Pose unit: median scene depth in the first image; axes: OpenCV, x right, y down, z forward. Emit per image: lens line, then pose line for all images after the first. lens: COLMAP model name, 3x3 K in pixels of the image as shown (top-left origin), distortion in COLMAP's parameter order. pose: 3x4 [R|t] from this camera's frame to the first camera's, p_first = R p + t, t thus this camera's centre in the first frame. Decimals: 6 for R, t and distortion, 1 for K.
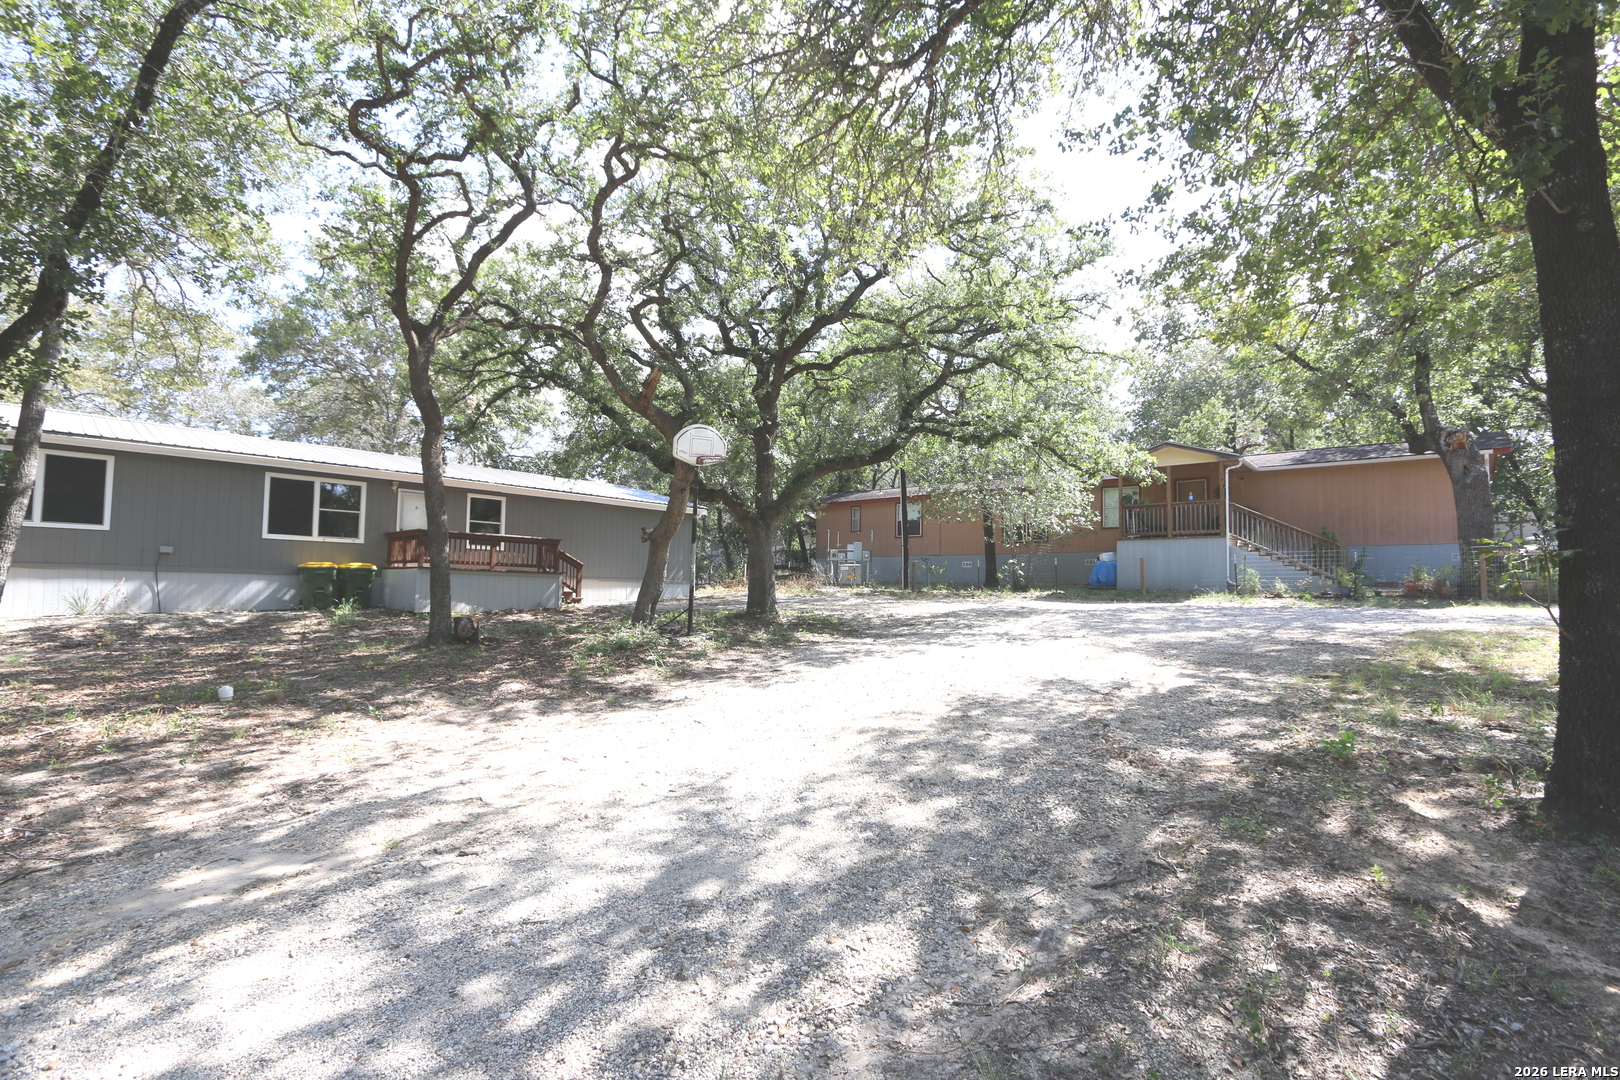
lens RADIAL K [[745.0, 0, 810.1], [0, 745.0, 555.1], [0, 0, 1]] dist [-0.020009, 0.001888]
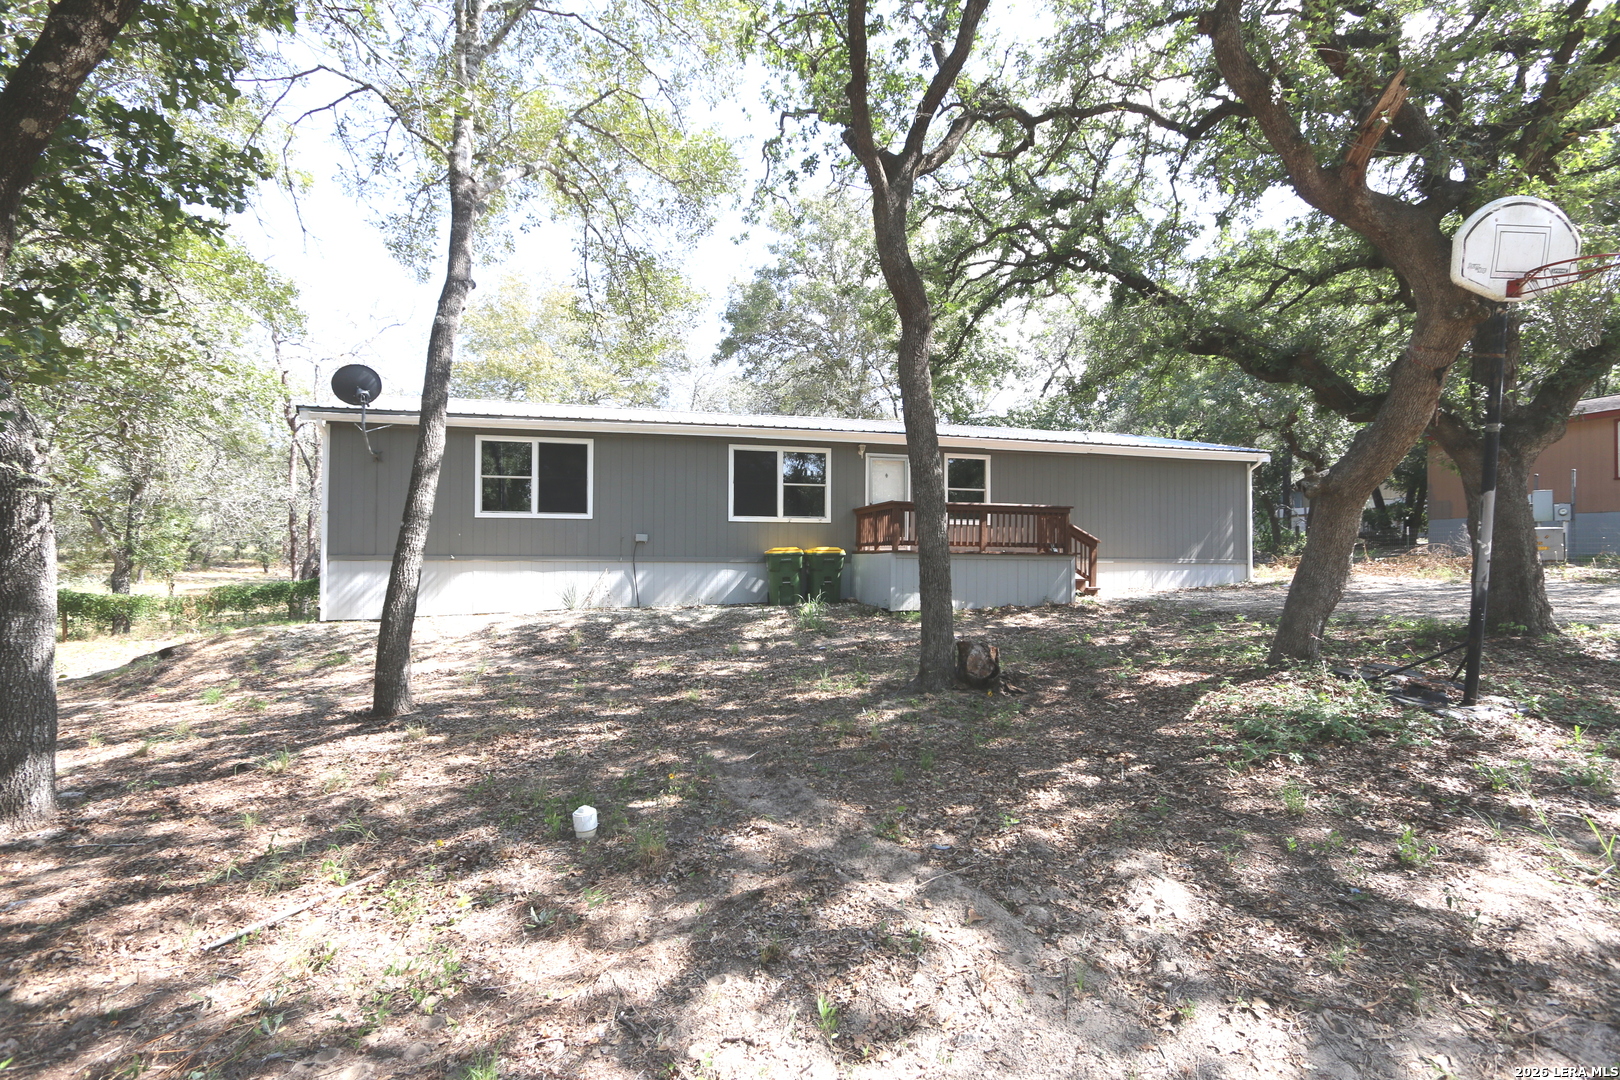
lens RADIAL K [[745.0, 0, 808.5], [0, 745.0, 555.9], [0, 0, 1]] dist [-0.020009, 0.001888]
pose [[0.833409, -0.014354, -0.552470, -0.197998], [0.035415, 0.998995, 0.027467, -0.003025], [0.551521, -0.042457, 0.833080, 0.350183]]
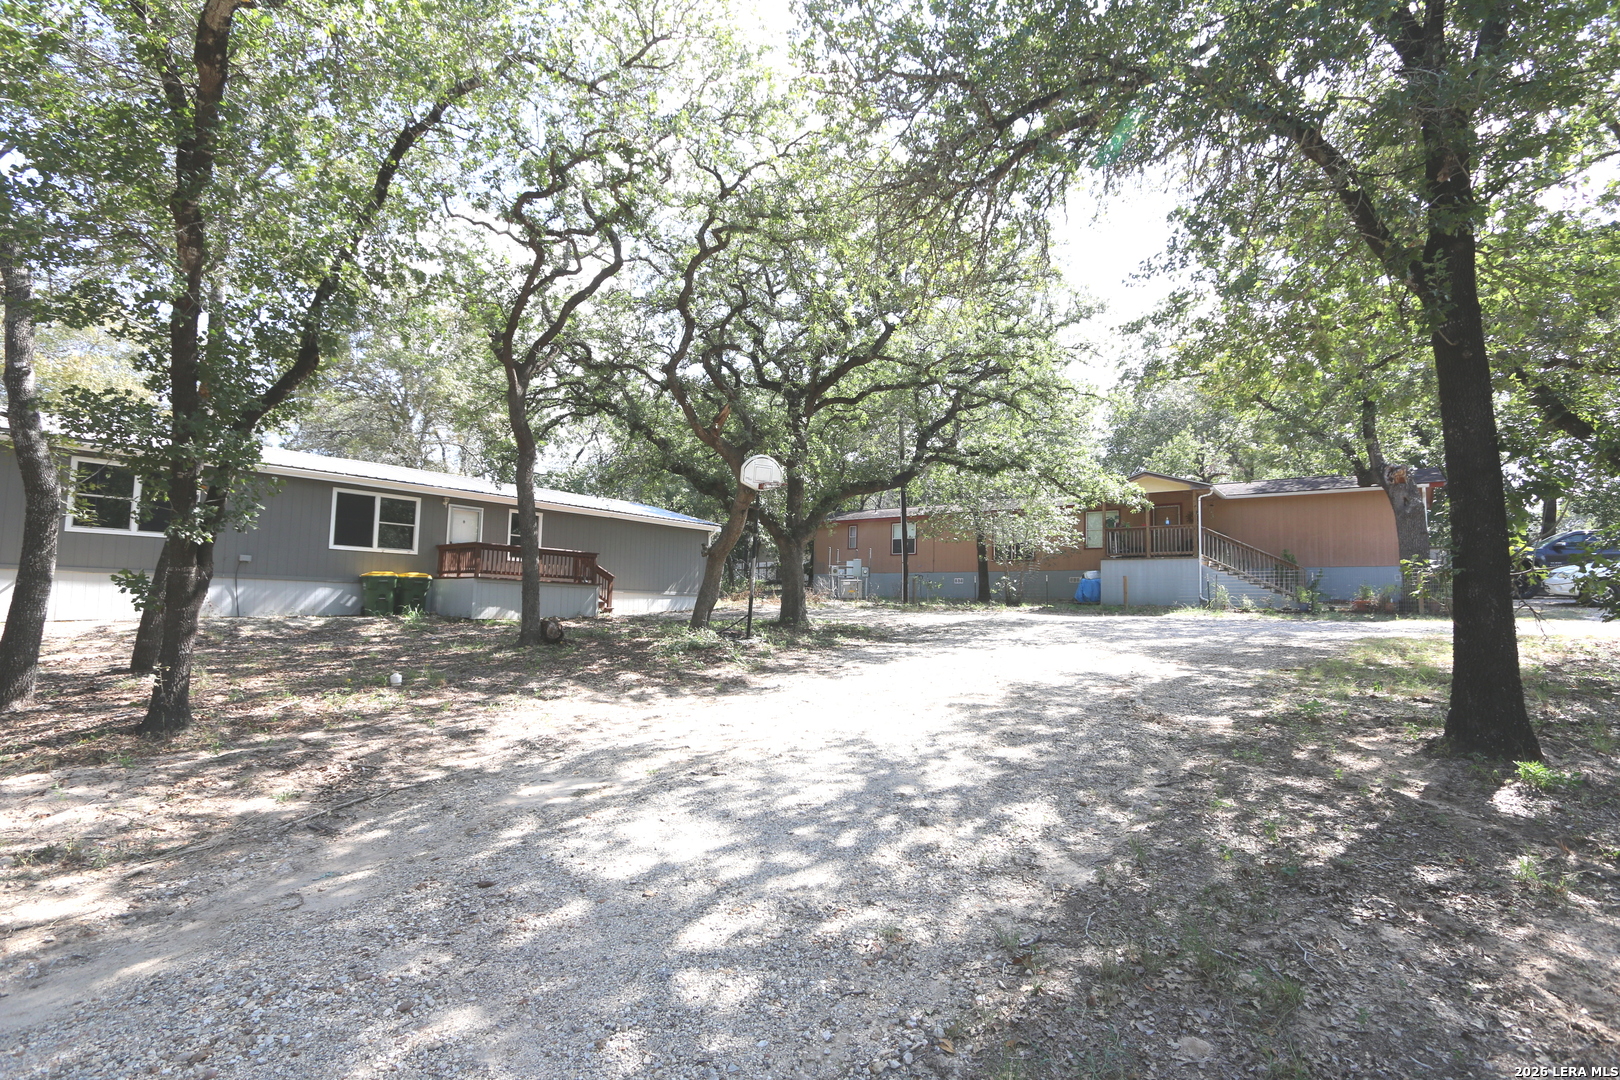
lens RADIAL K [[745.0, 0, 810.2], [0, 745.0, 556.8], [0, 0, 1]] dist [-0.020009, 0.001888]
pose [[0.998997, 0.011657, 0.043228, -0.095287], [-0.010802, 0.999742, -0.019966, 0.003376], [-0.043449, 0.019479, 0.998866, -0.119064]]
